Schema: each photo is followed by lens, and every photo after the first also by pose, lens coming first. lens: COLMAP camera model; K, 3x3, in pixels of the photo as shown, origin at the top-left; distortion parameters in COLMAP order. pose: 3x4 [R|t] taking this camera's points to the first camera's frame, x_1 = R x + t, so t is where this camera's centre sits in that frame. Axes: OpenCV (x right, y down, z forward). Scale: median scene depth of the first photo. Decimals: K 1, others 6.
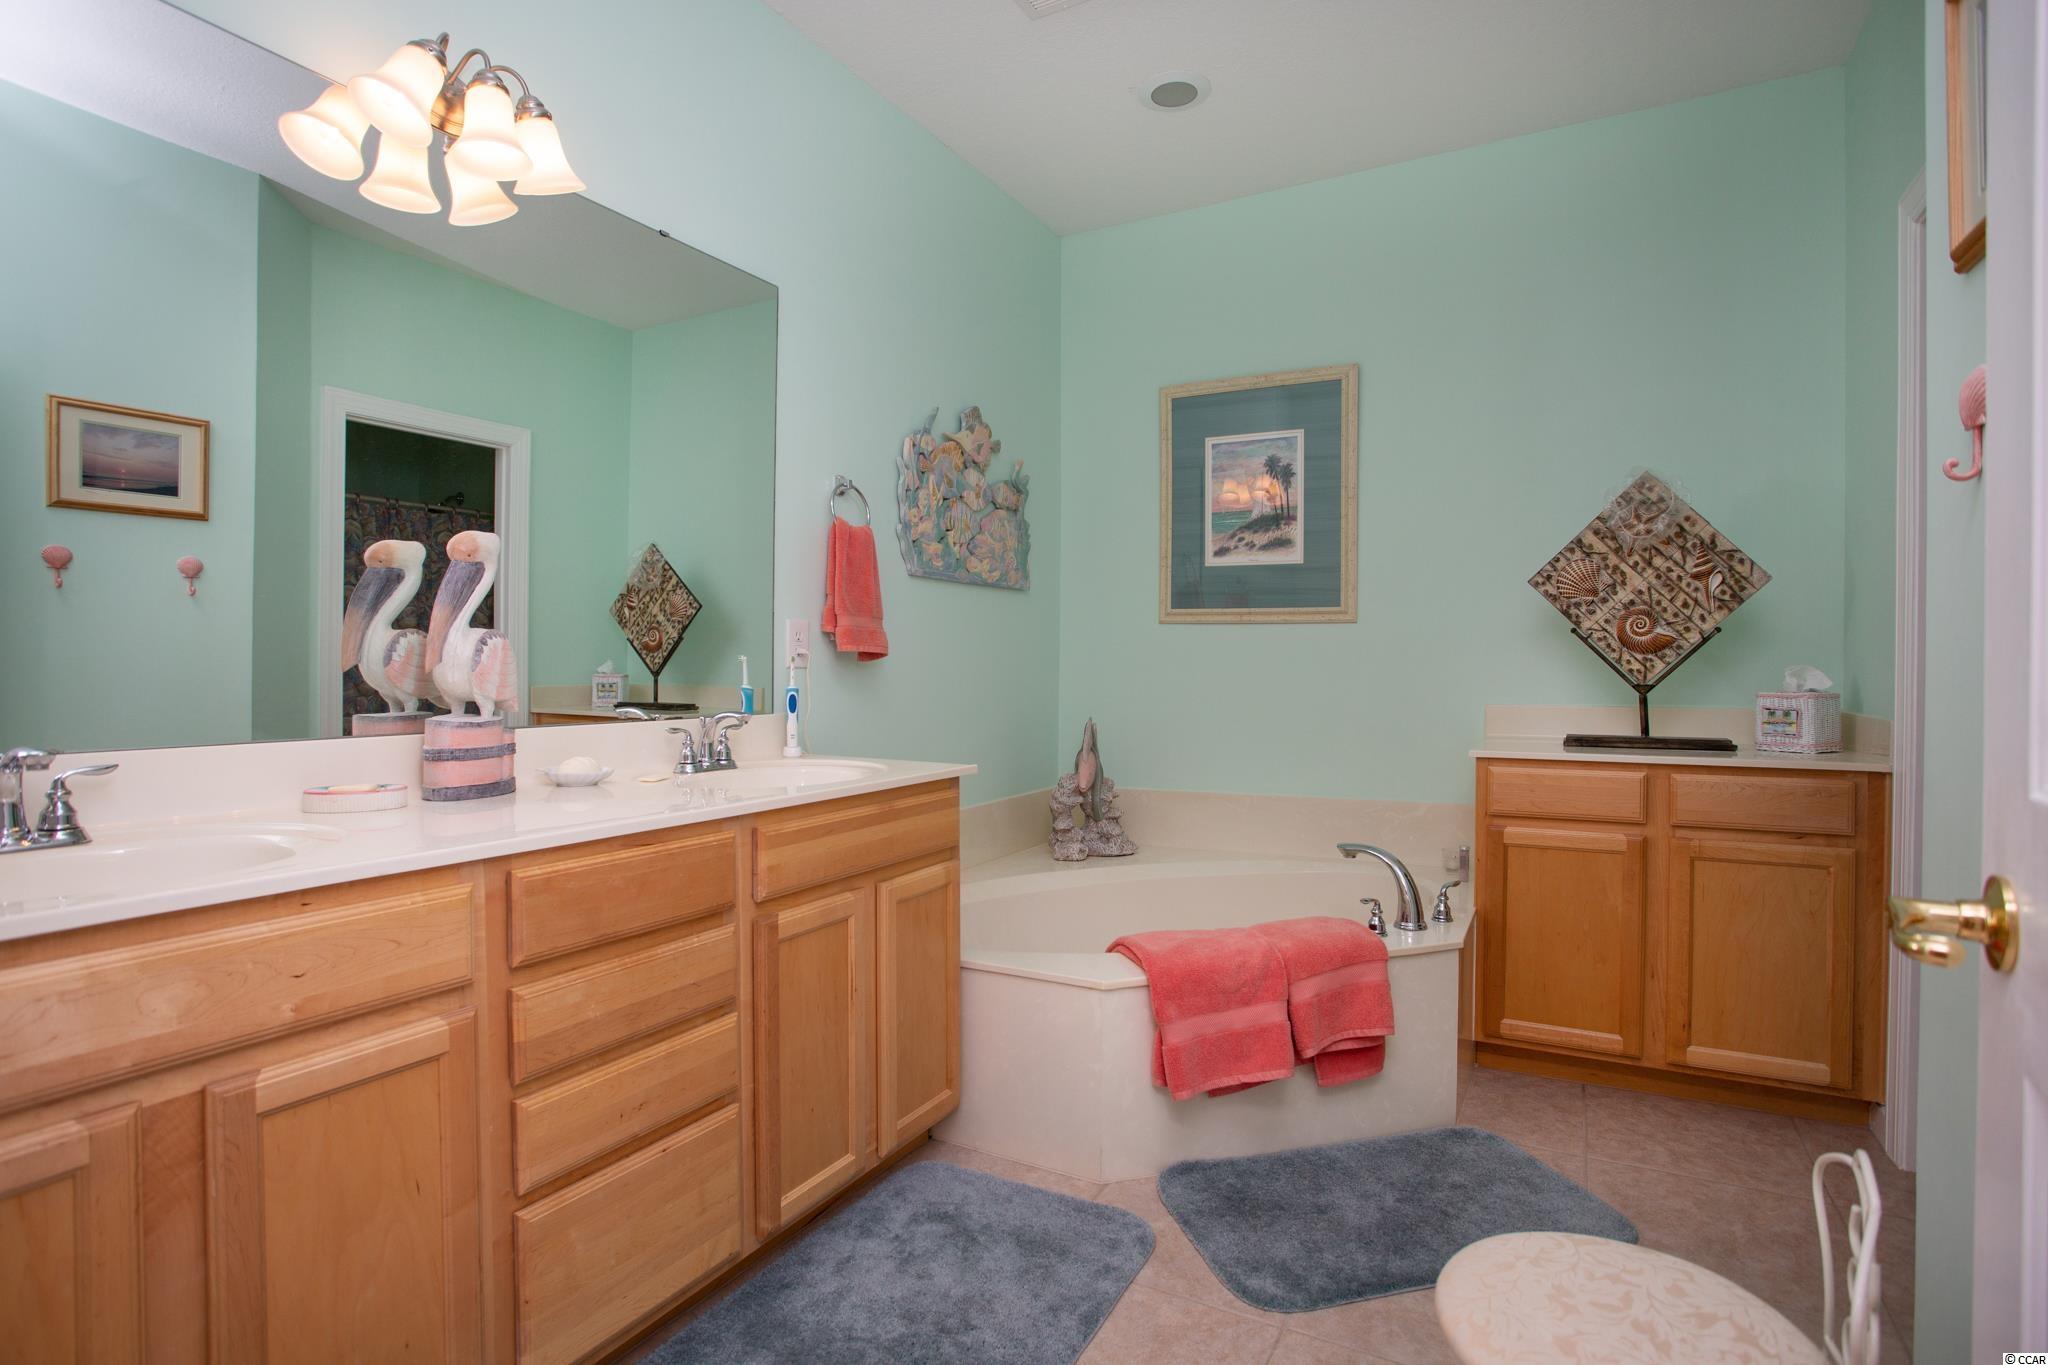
lens RADIAL K [[1009.1, 0, 1025.1], [0, 1009.1, 671.5], [0, 0, 1]] dist [-0.022665, 0.007553]
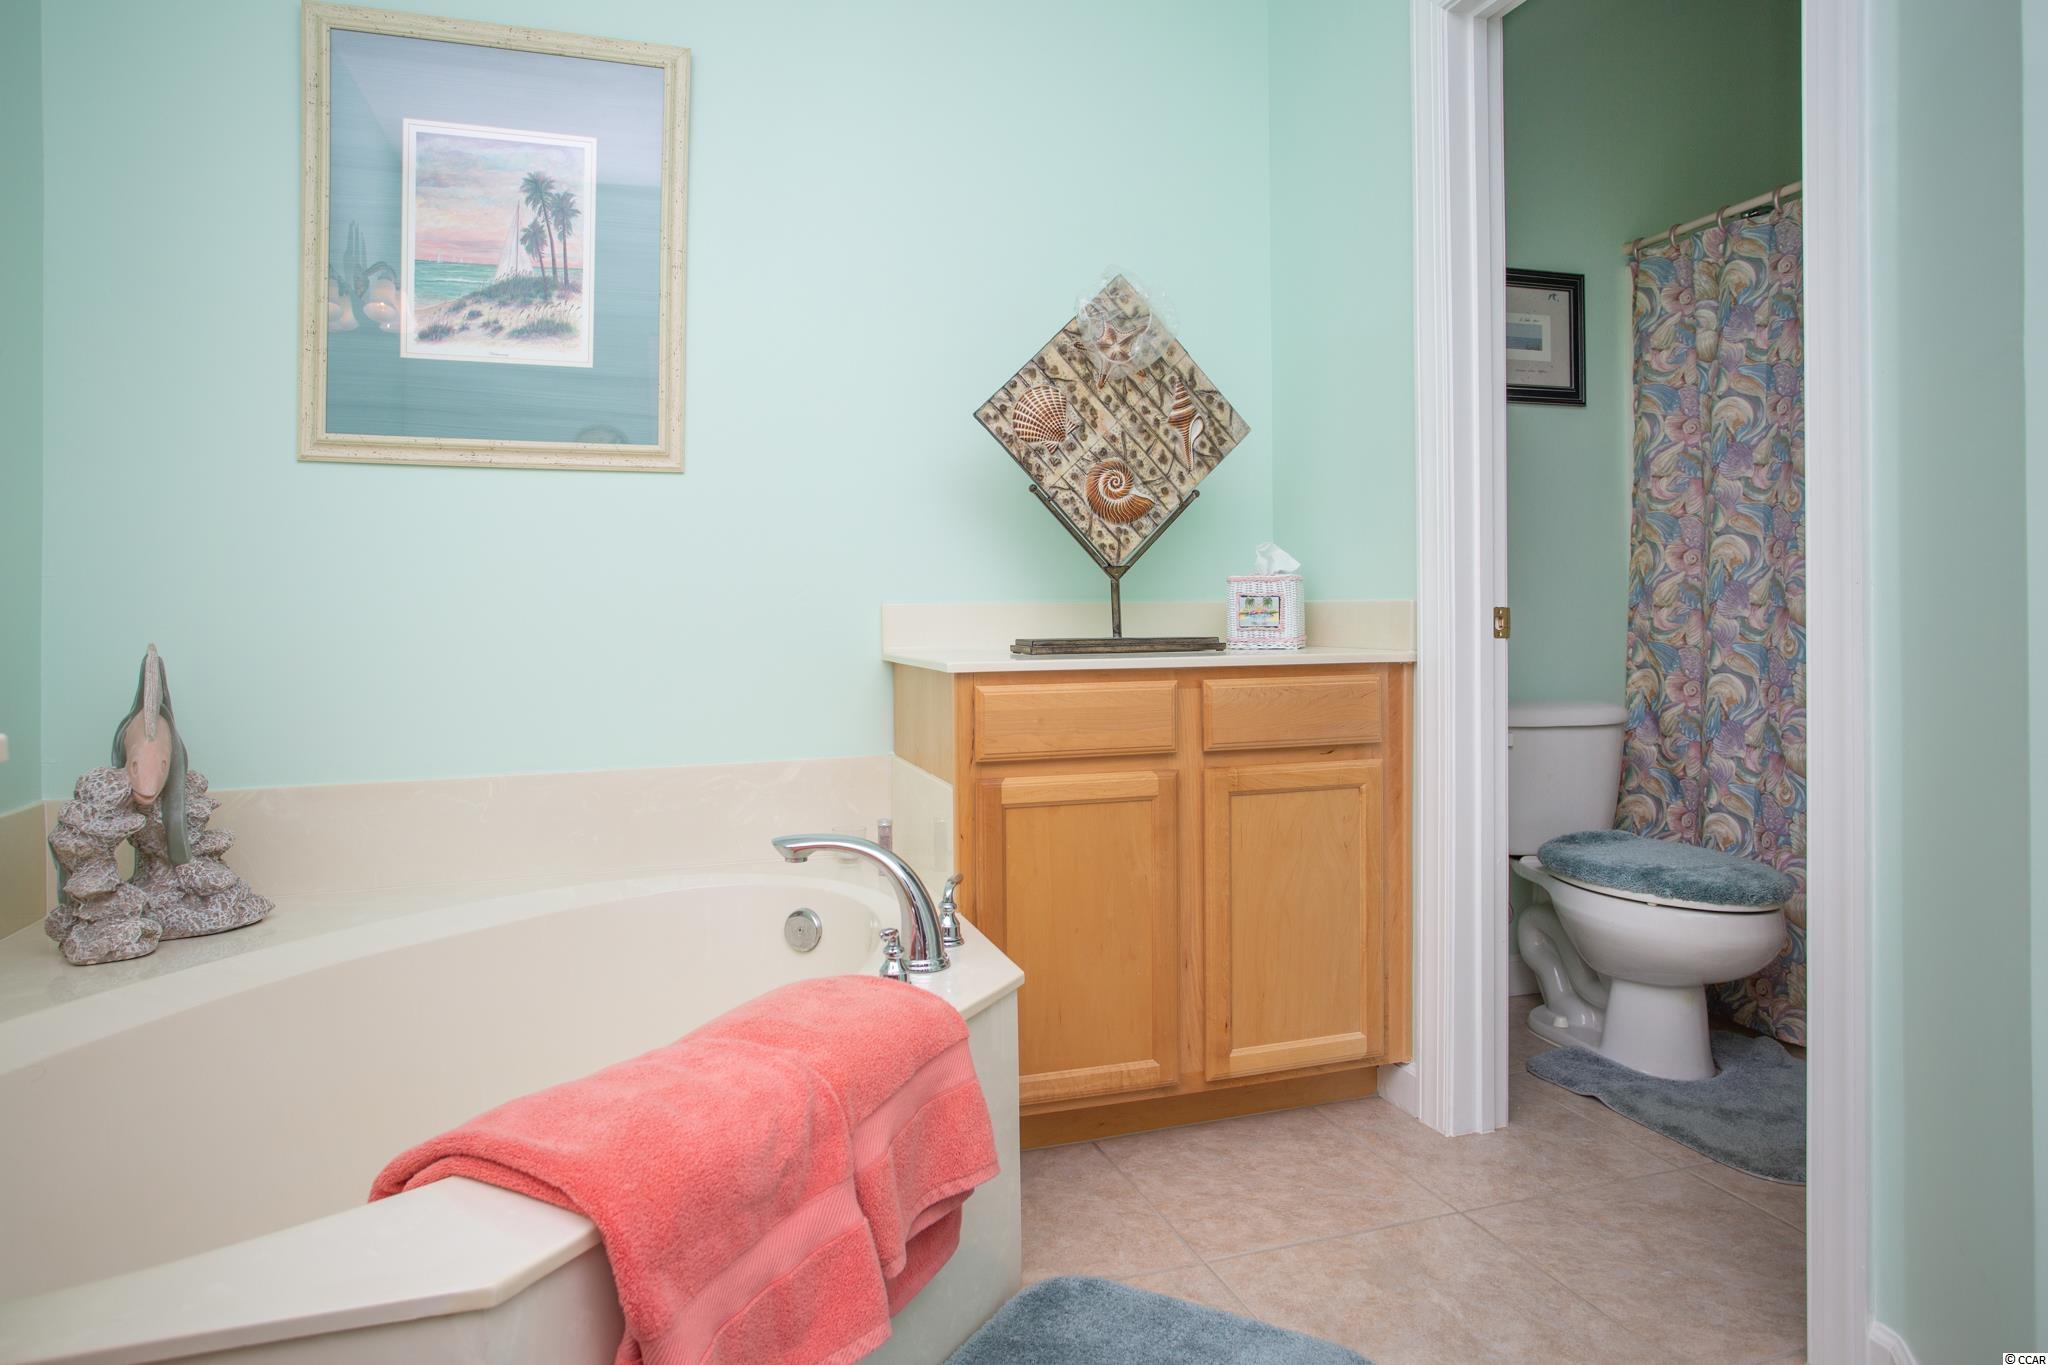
lens RADIAL K [[1278.9, 0, 1055.4], [0, 1278.9, 598.8], [0, 0, 1]] dist [-0.047107, 0.013968]
pose [[0.696083, -0.001153, 0.717960, -0.080097], [0.011504, 0.999888, -0.009549, 0.045162], [-0.717869, 0.014906, 0.696018, 0.384443]]
